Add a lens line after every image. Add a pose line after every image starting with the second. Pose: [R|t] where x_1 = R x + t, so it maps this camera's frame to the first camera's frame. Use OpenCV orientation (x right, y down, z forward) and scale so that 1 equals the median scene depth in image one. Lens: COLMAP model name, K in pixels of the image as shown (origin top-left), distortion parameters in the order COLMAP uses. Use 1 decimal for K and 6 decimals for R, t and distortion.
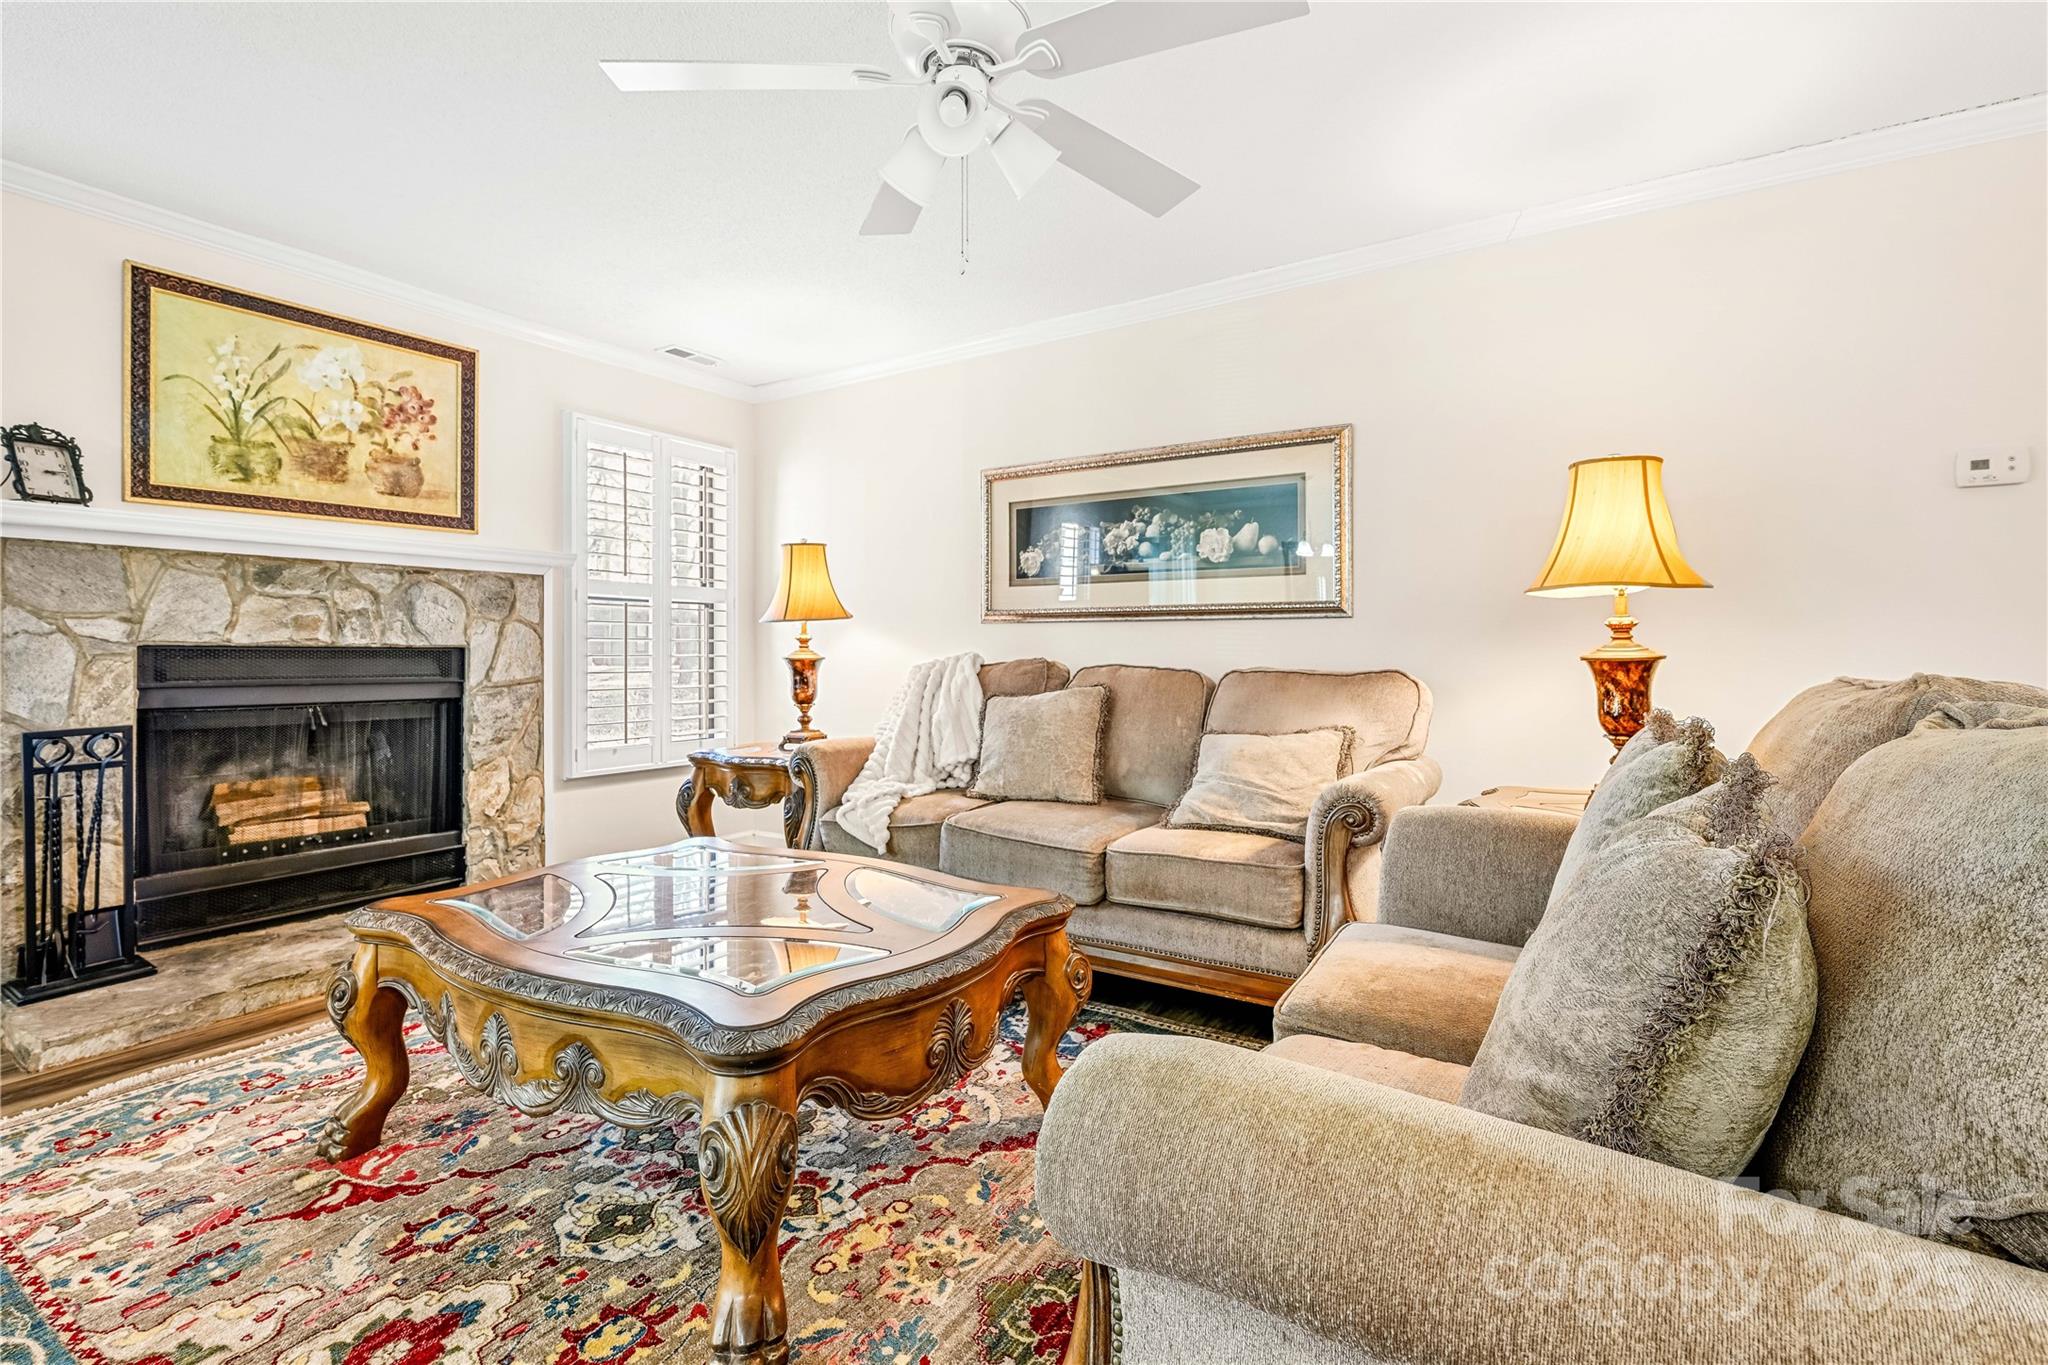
lens RADIAL K [[956.2, 0, 1055.8], [0, 956.2, 637.1], [0, 0, 1]] dist [0.006258, 0.003392]
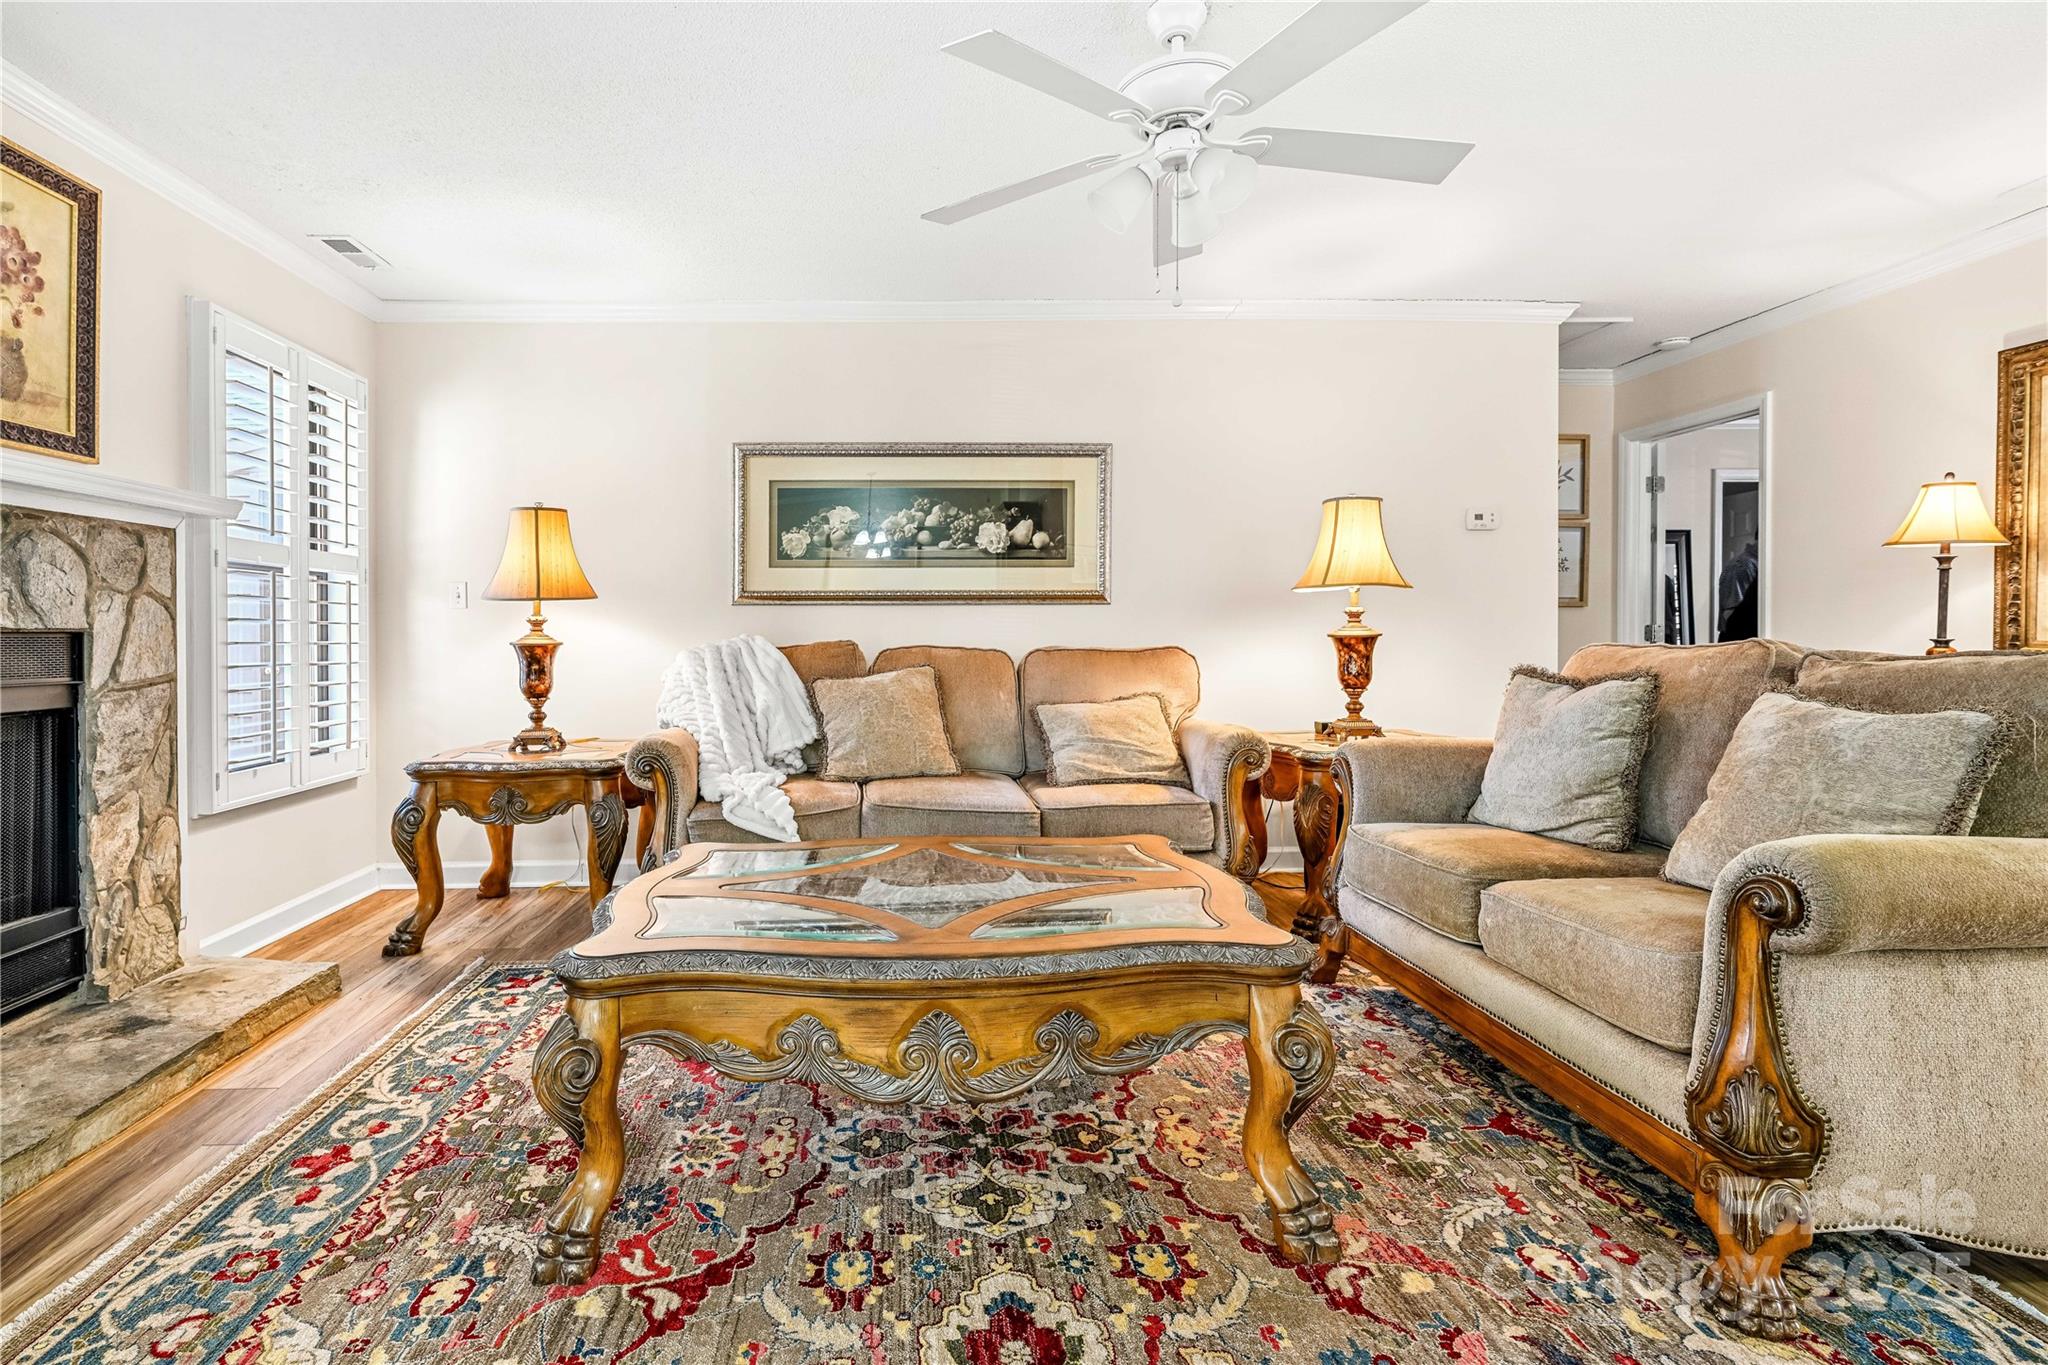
lens RADIAL K [[956.2, 0, 948.7], [0, 956.2, 627.1], [0, 0, 1]] dist [0.006258, 0.003392]
pose [[0.819430, -0.001324, 0.573178, -0.610217], [-0.002225, 0.999982, 0.005490, 0.003053], [-0.573175, -0.005774, 0.819413, 0.119902]]
